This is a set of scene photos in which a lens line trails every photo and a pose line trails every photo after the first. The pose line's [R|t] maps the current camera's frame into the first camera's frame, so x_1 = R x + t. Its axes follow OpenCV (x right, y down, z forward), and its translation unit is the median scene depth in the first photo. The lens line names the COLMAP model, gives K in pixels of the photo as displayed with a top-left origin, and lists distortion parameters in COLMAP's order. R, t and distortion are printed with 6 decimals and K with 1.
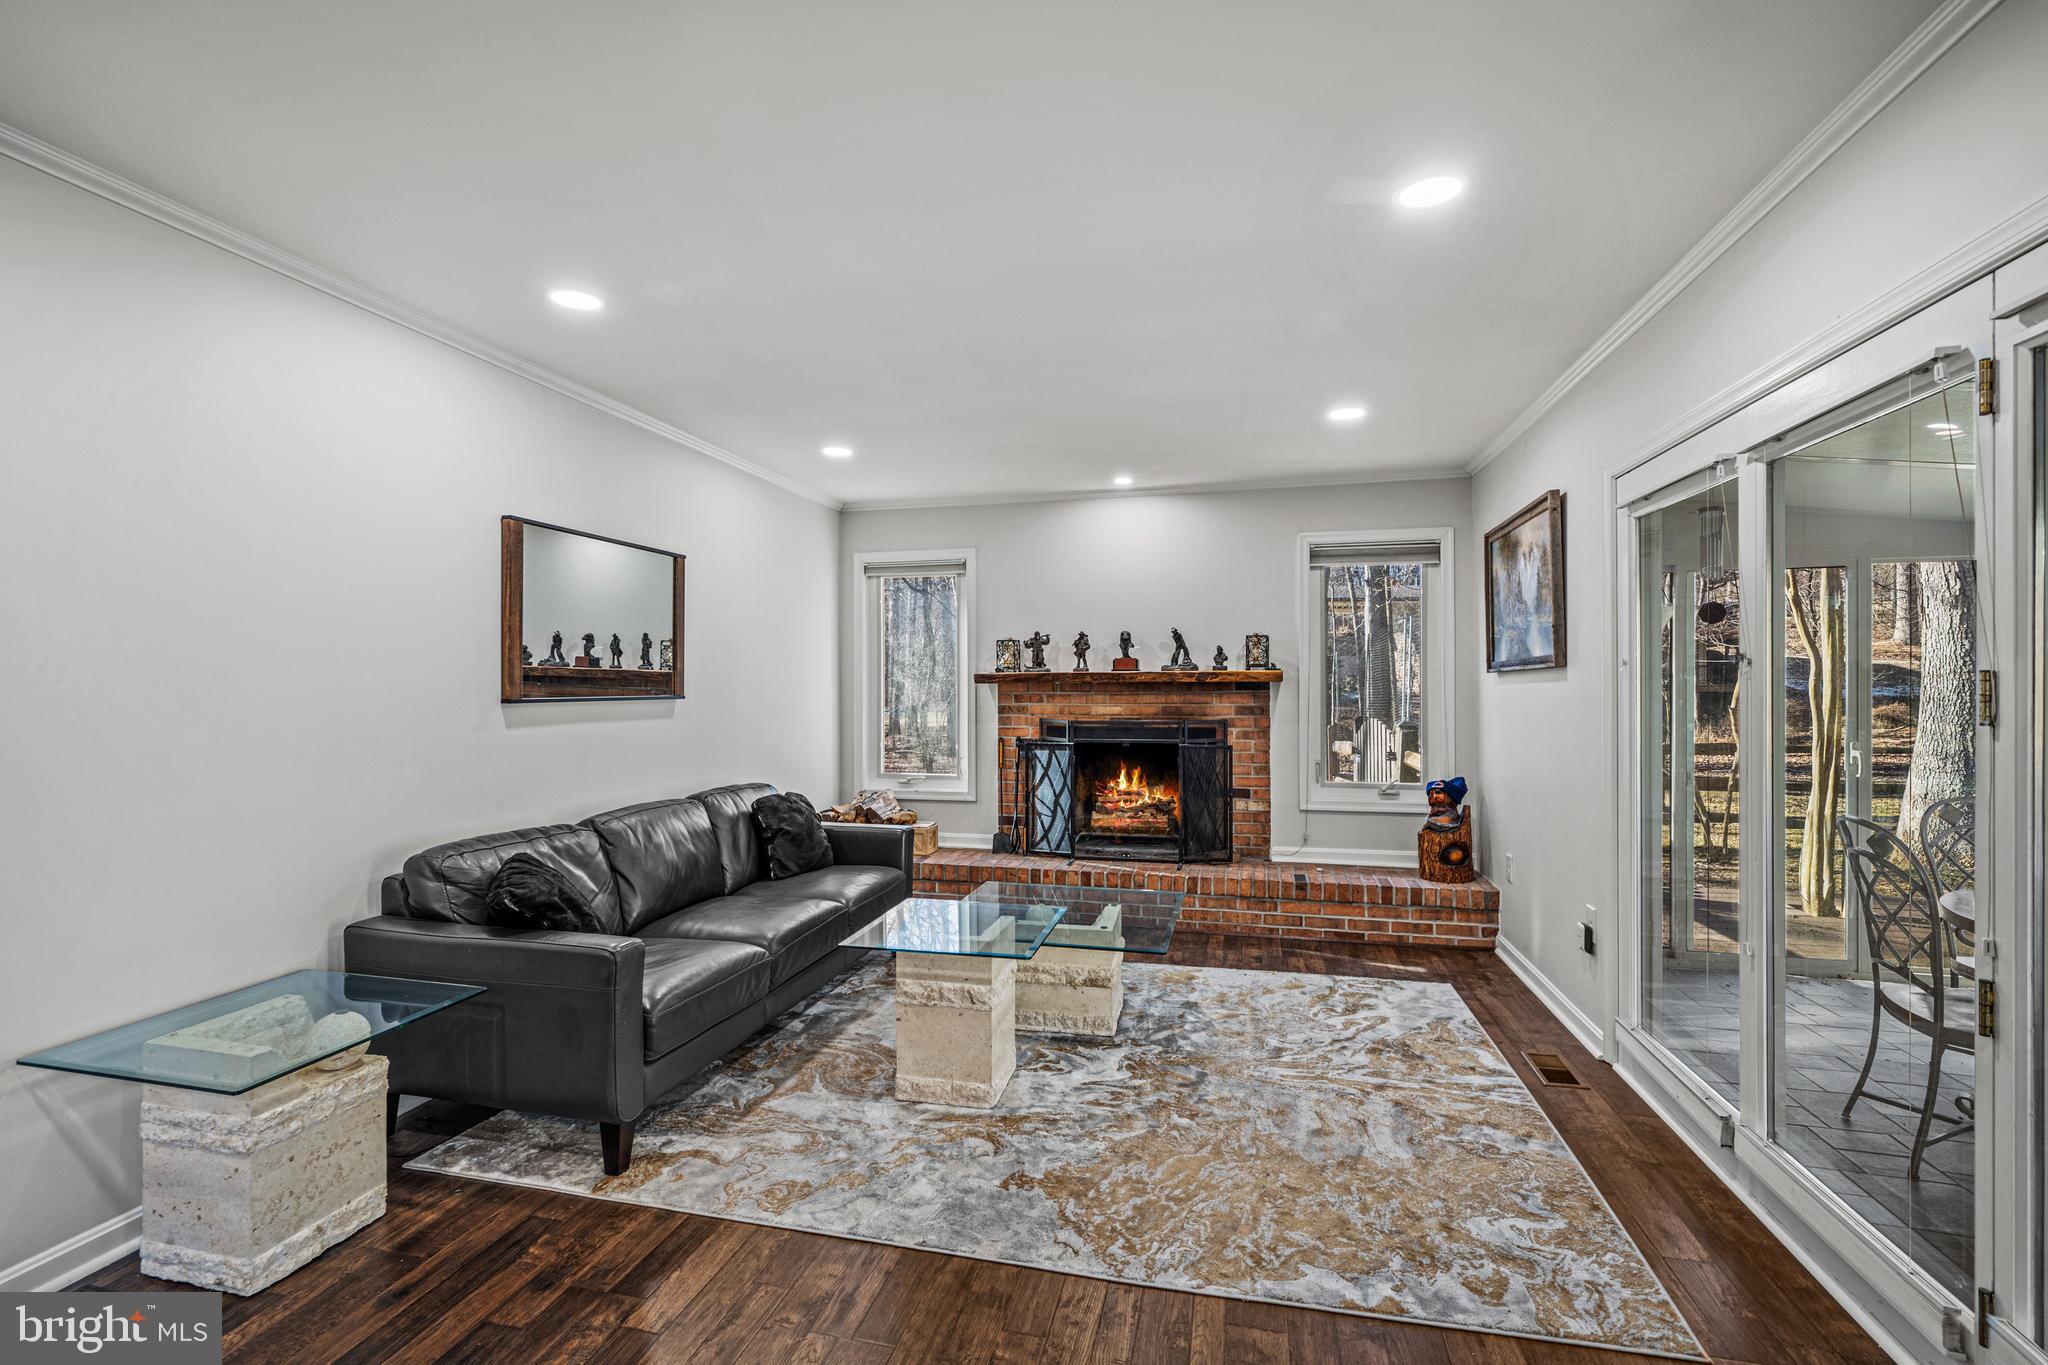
lens RADIAL K [[900.7, 0, 1014.7], [0, 900.7, 687.4], [0, 0, 1]] dist [0.001868, -0.000936]
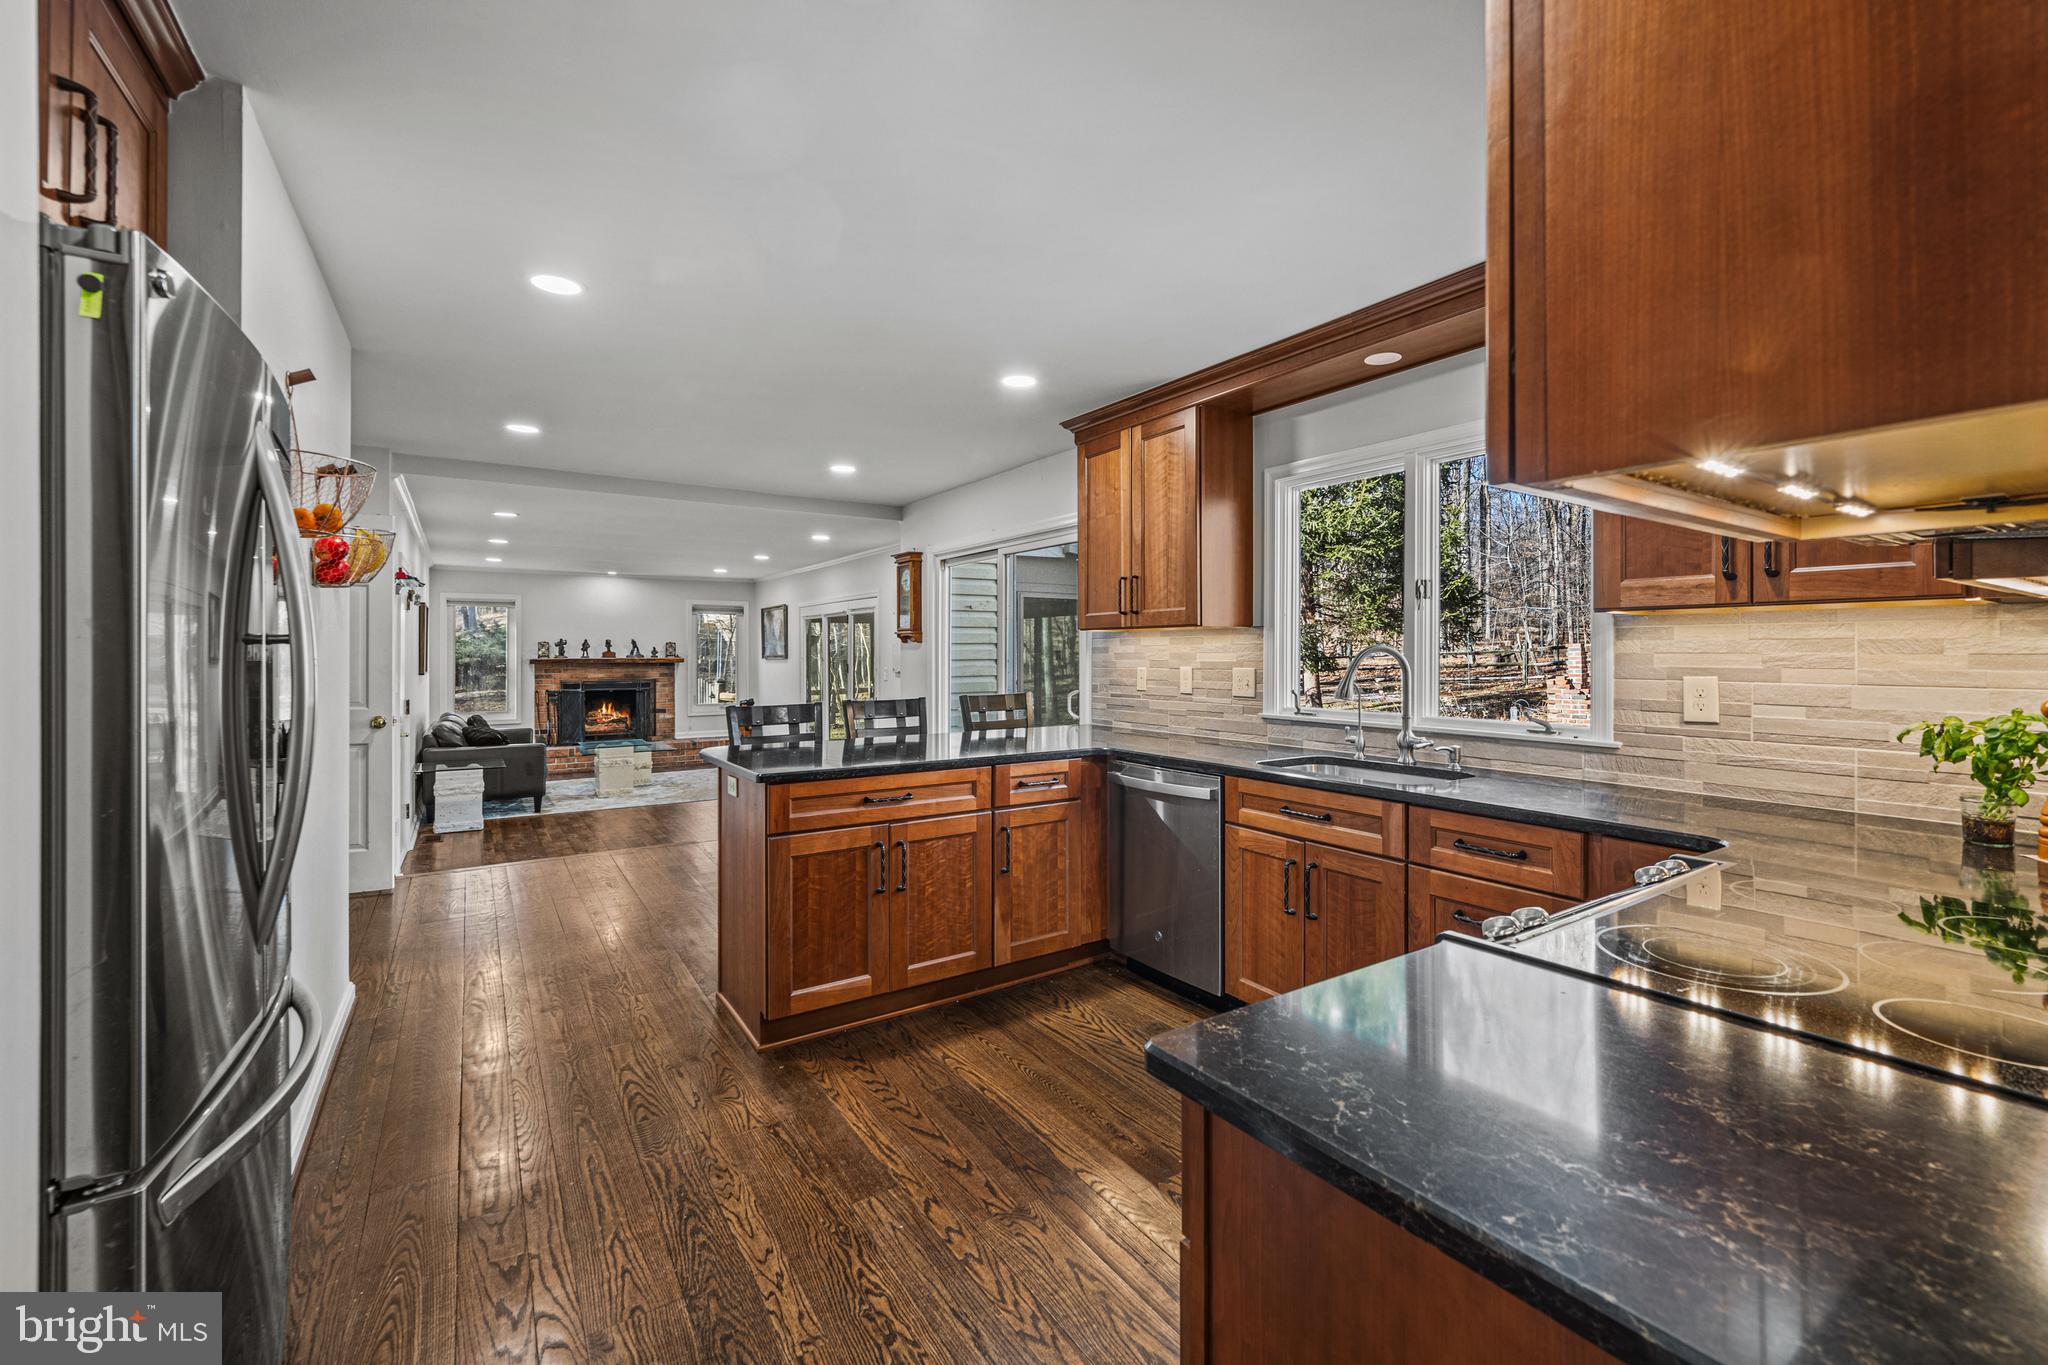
lens RADIAL K [[825.4, 0, 1047.6], [0, 825.4, 660.3], [0, 0, 1]] dist [-0.001838, 0.001481]
pose [[0.651892, -0.005436, 0.758292, -0.808082], [0.000935, 0.999979, 0.006364, -0.027195], [-0.758311, -0.003439, 0.651883, -1.287644]]
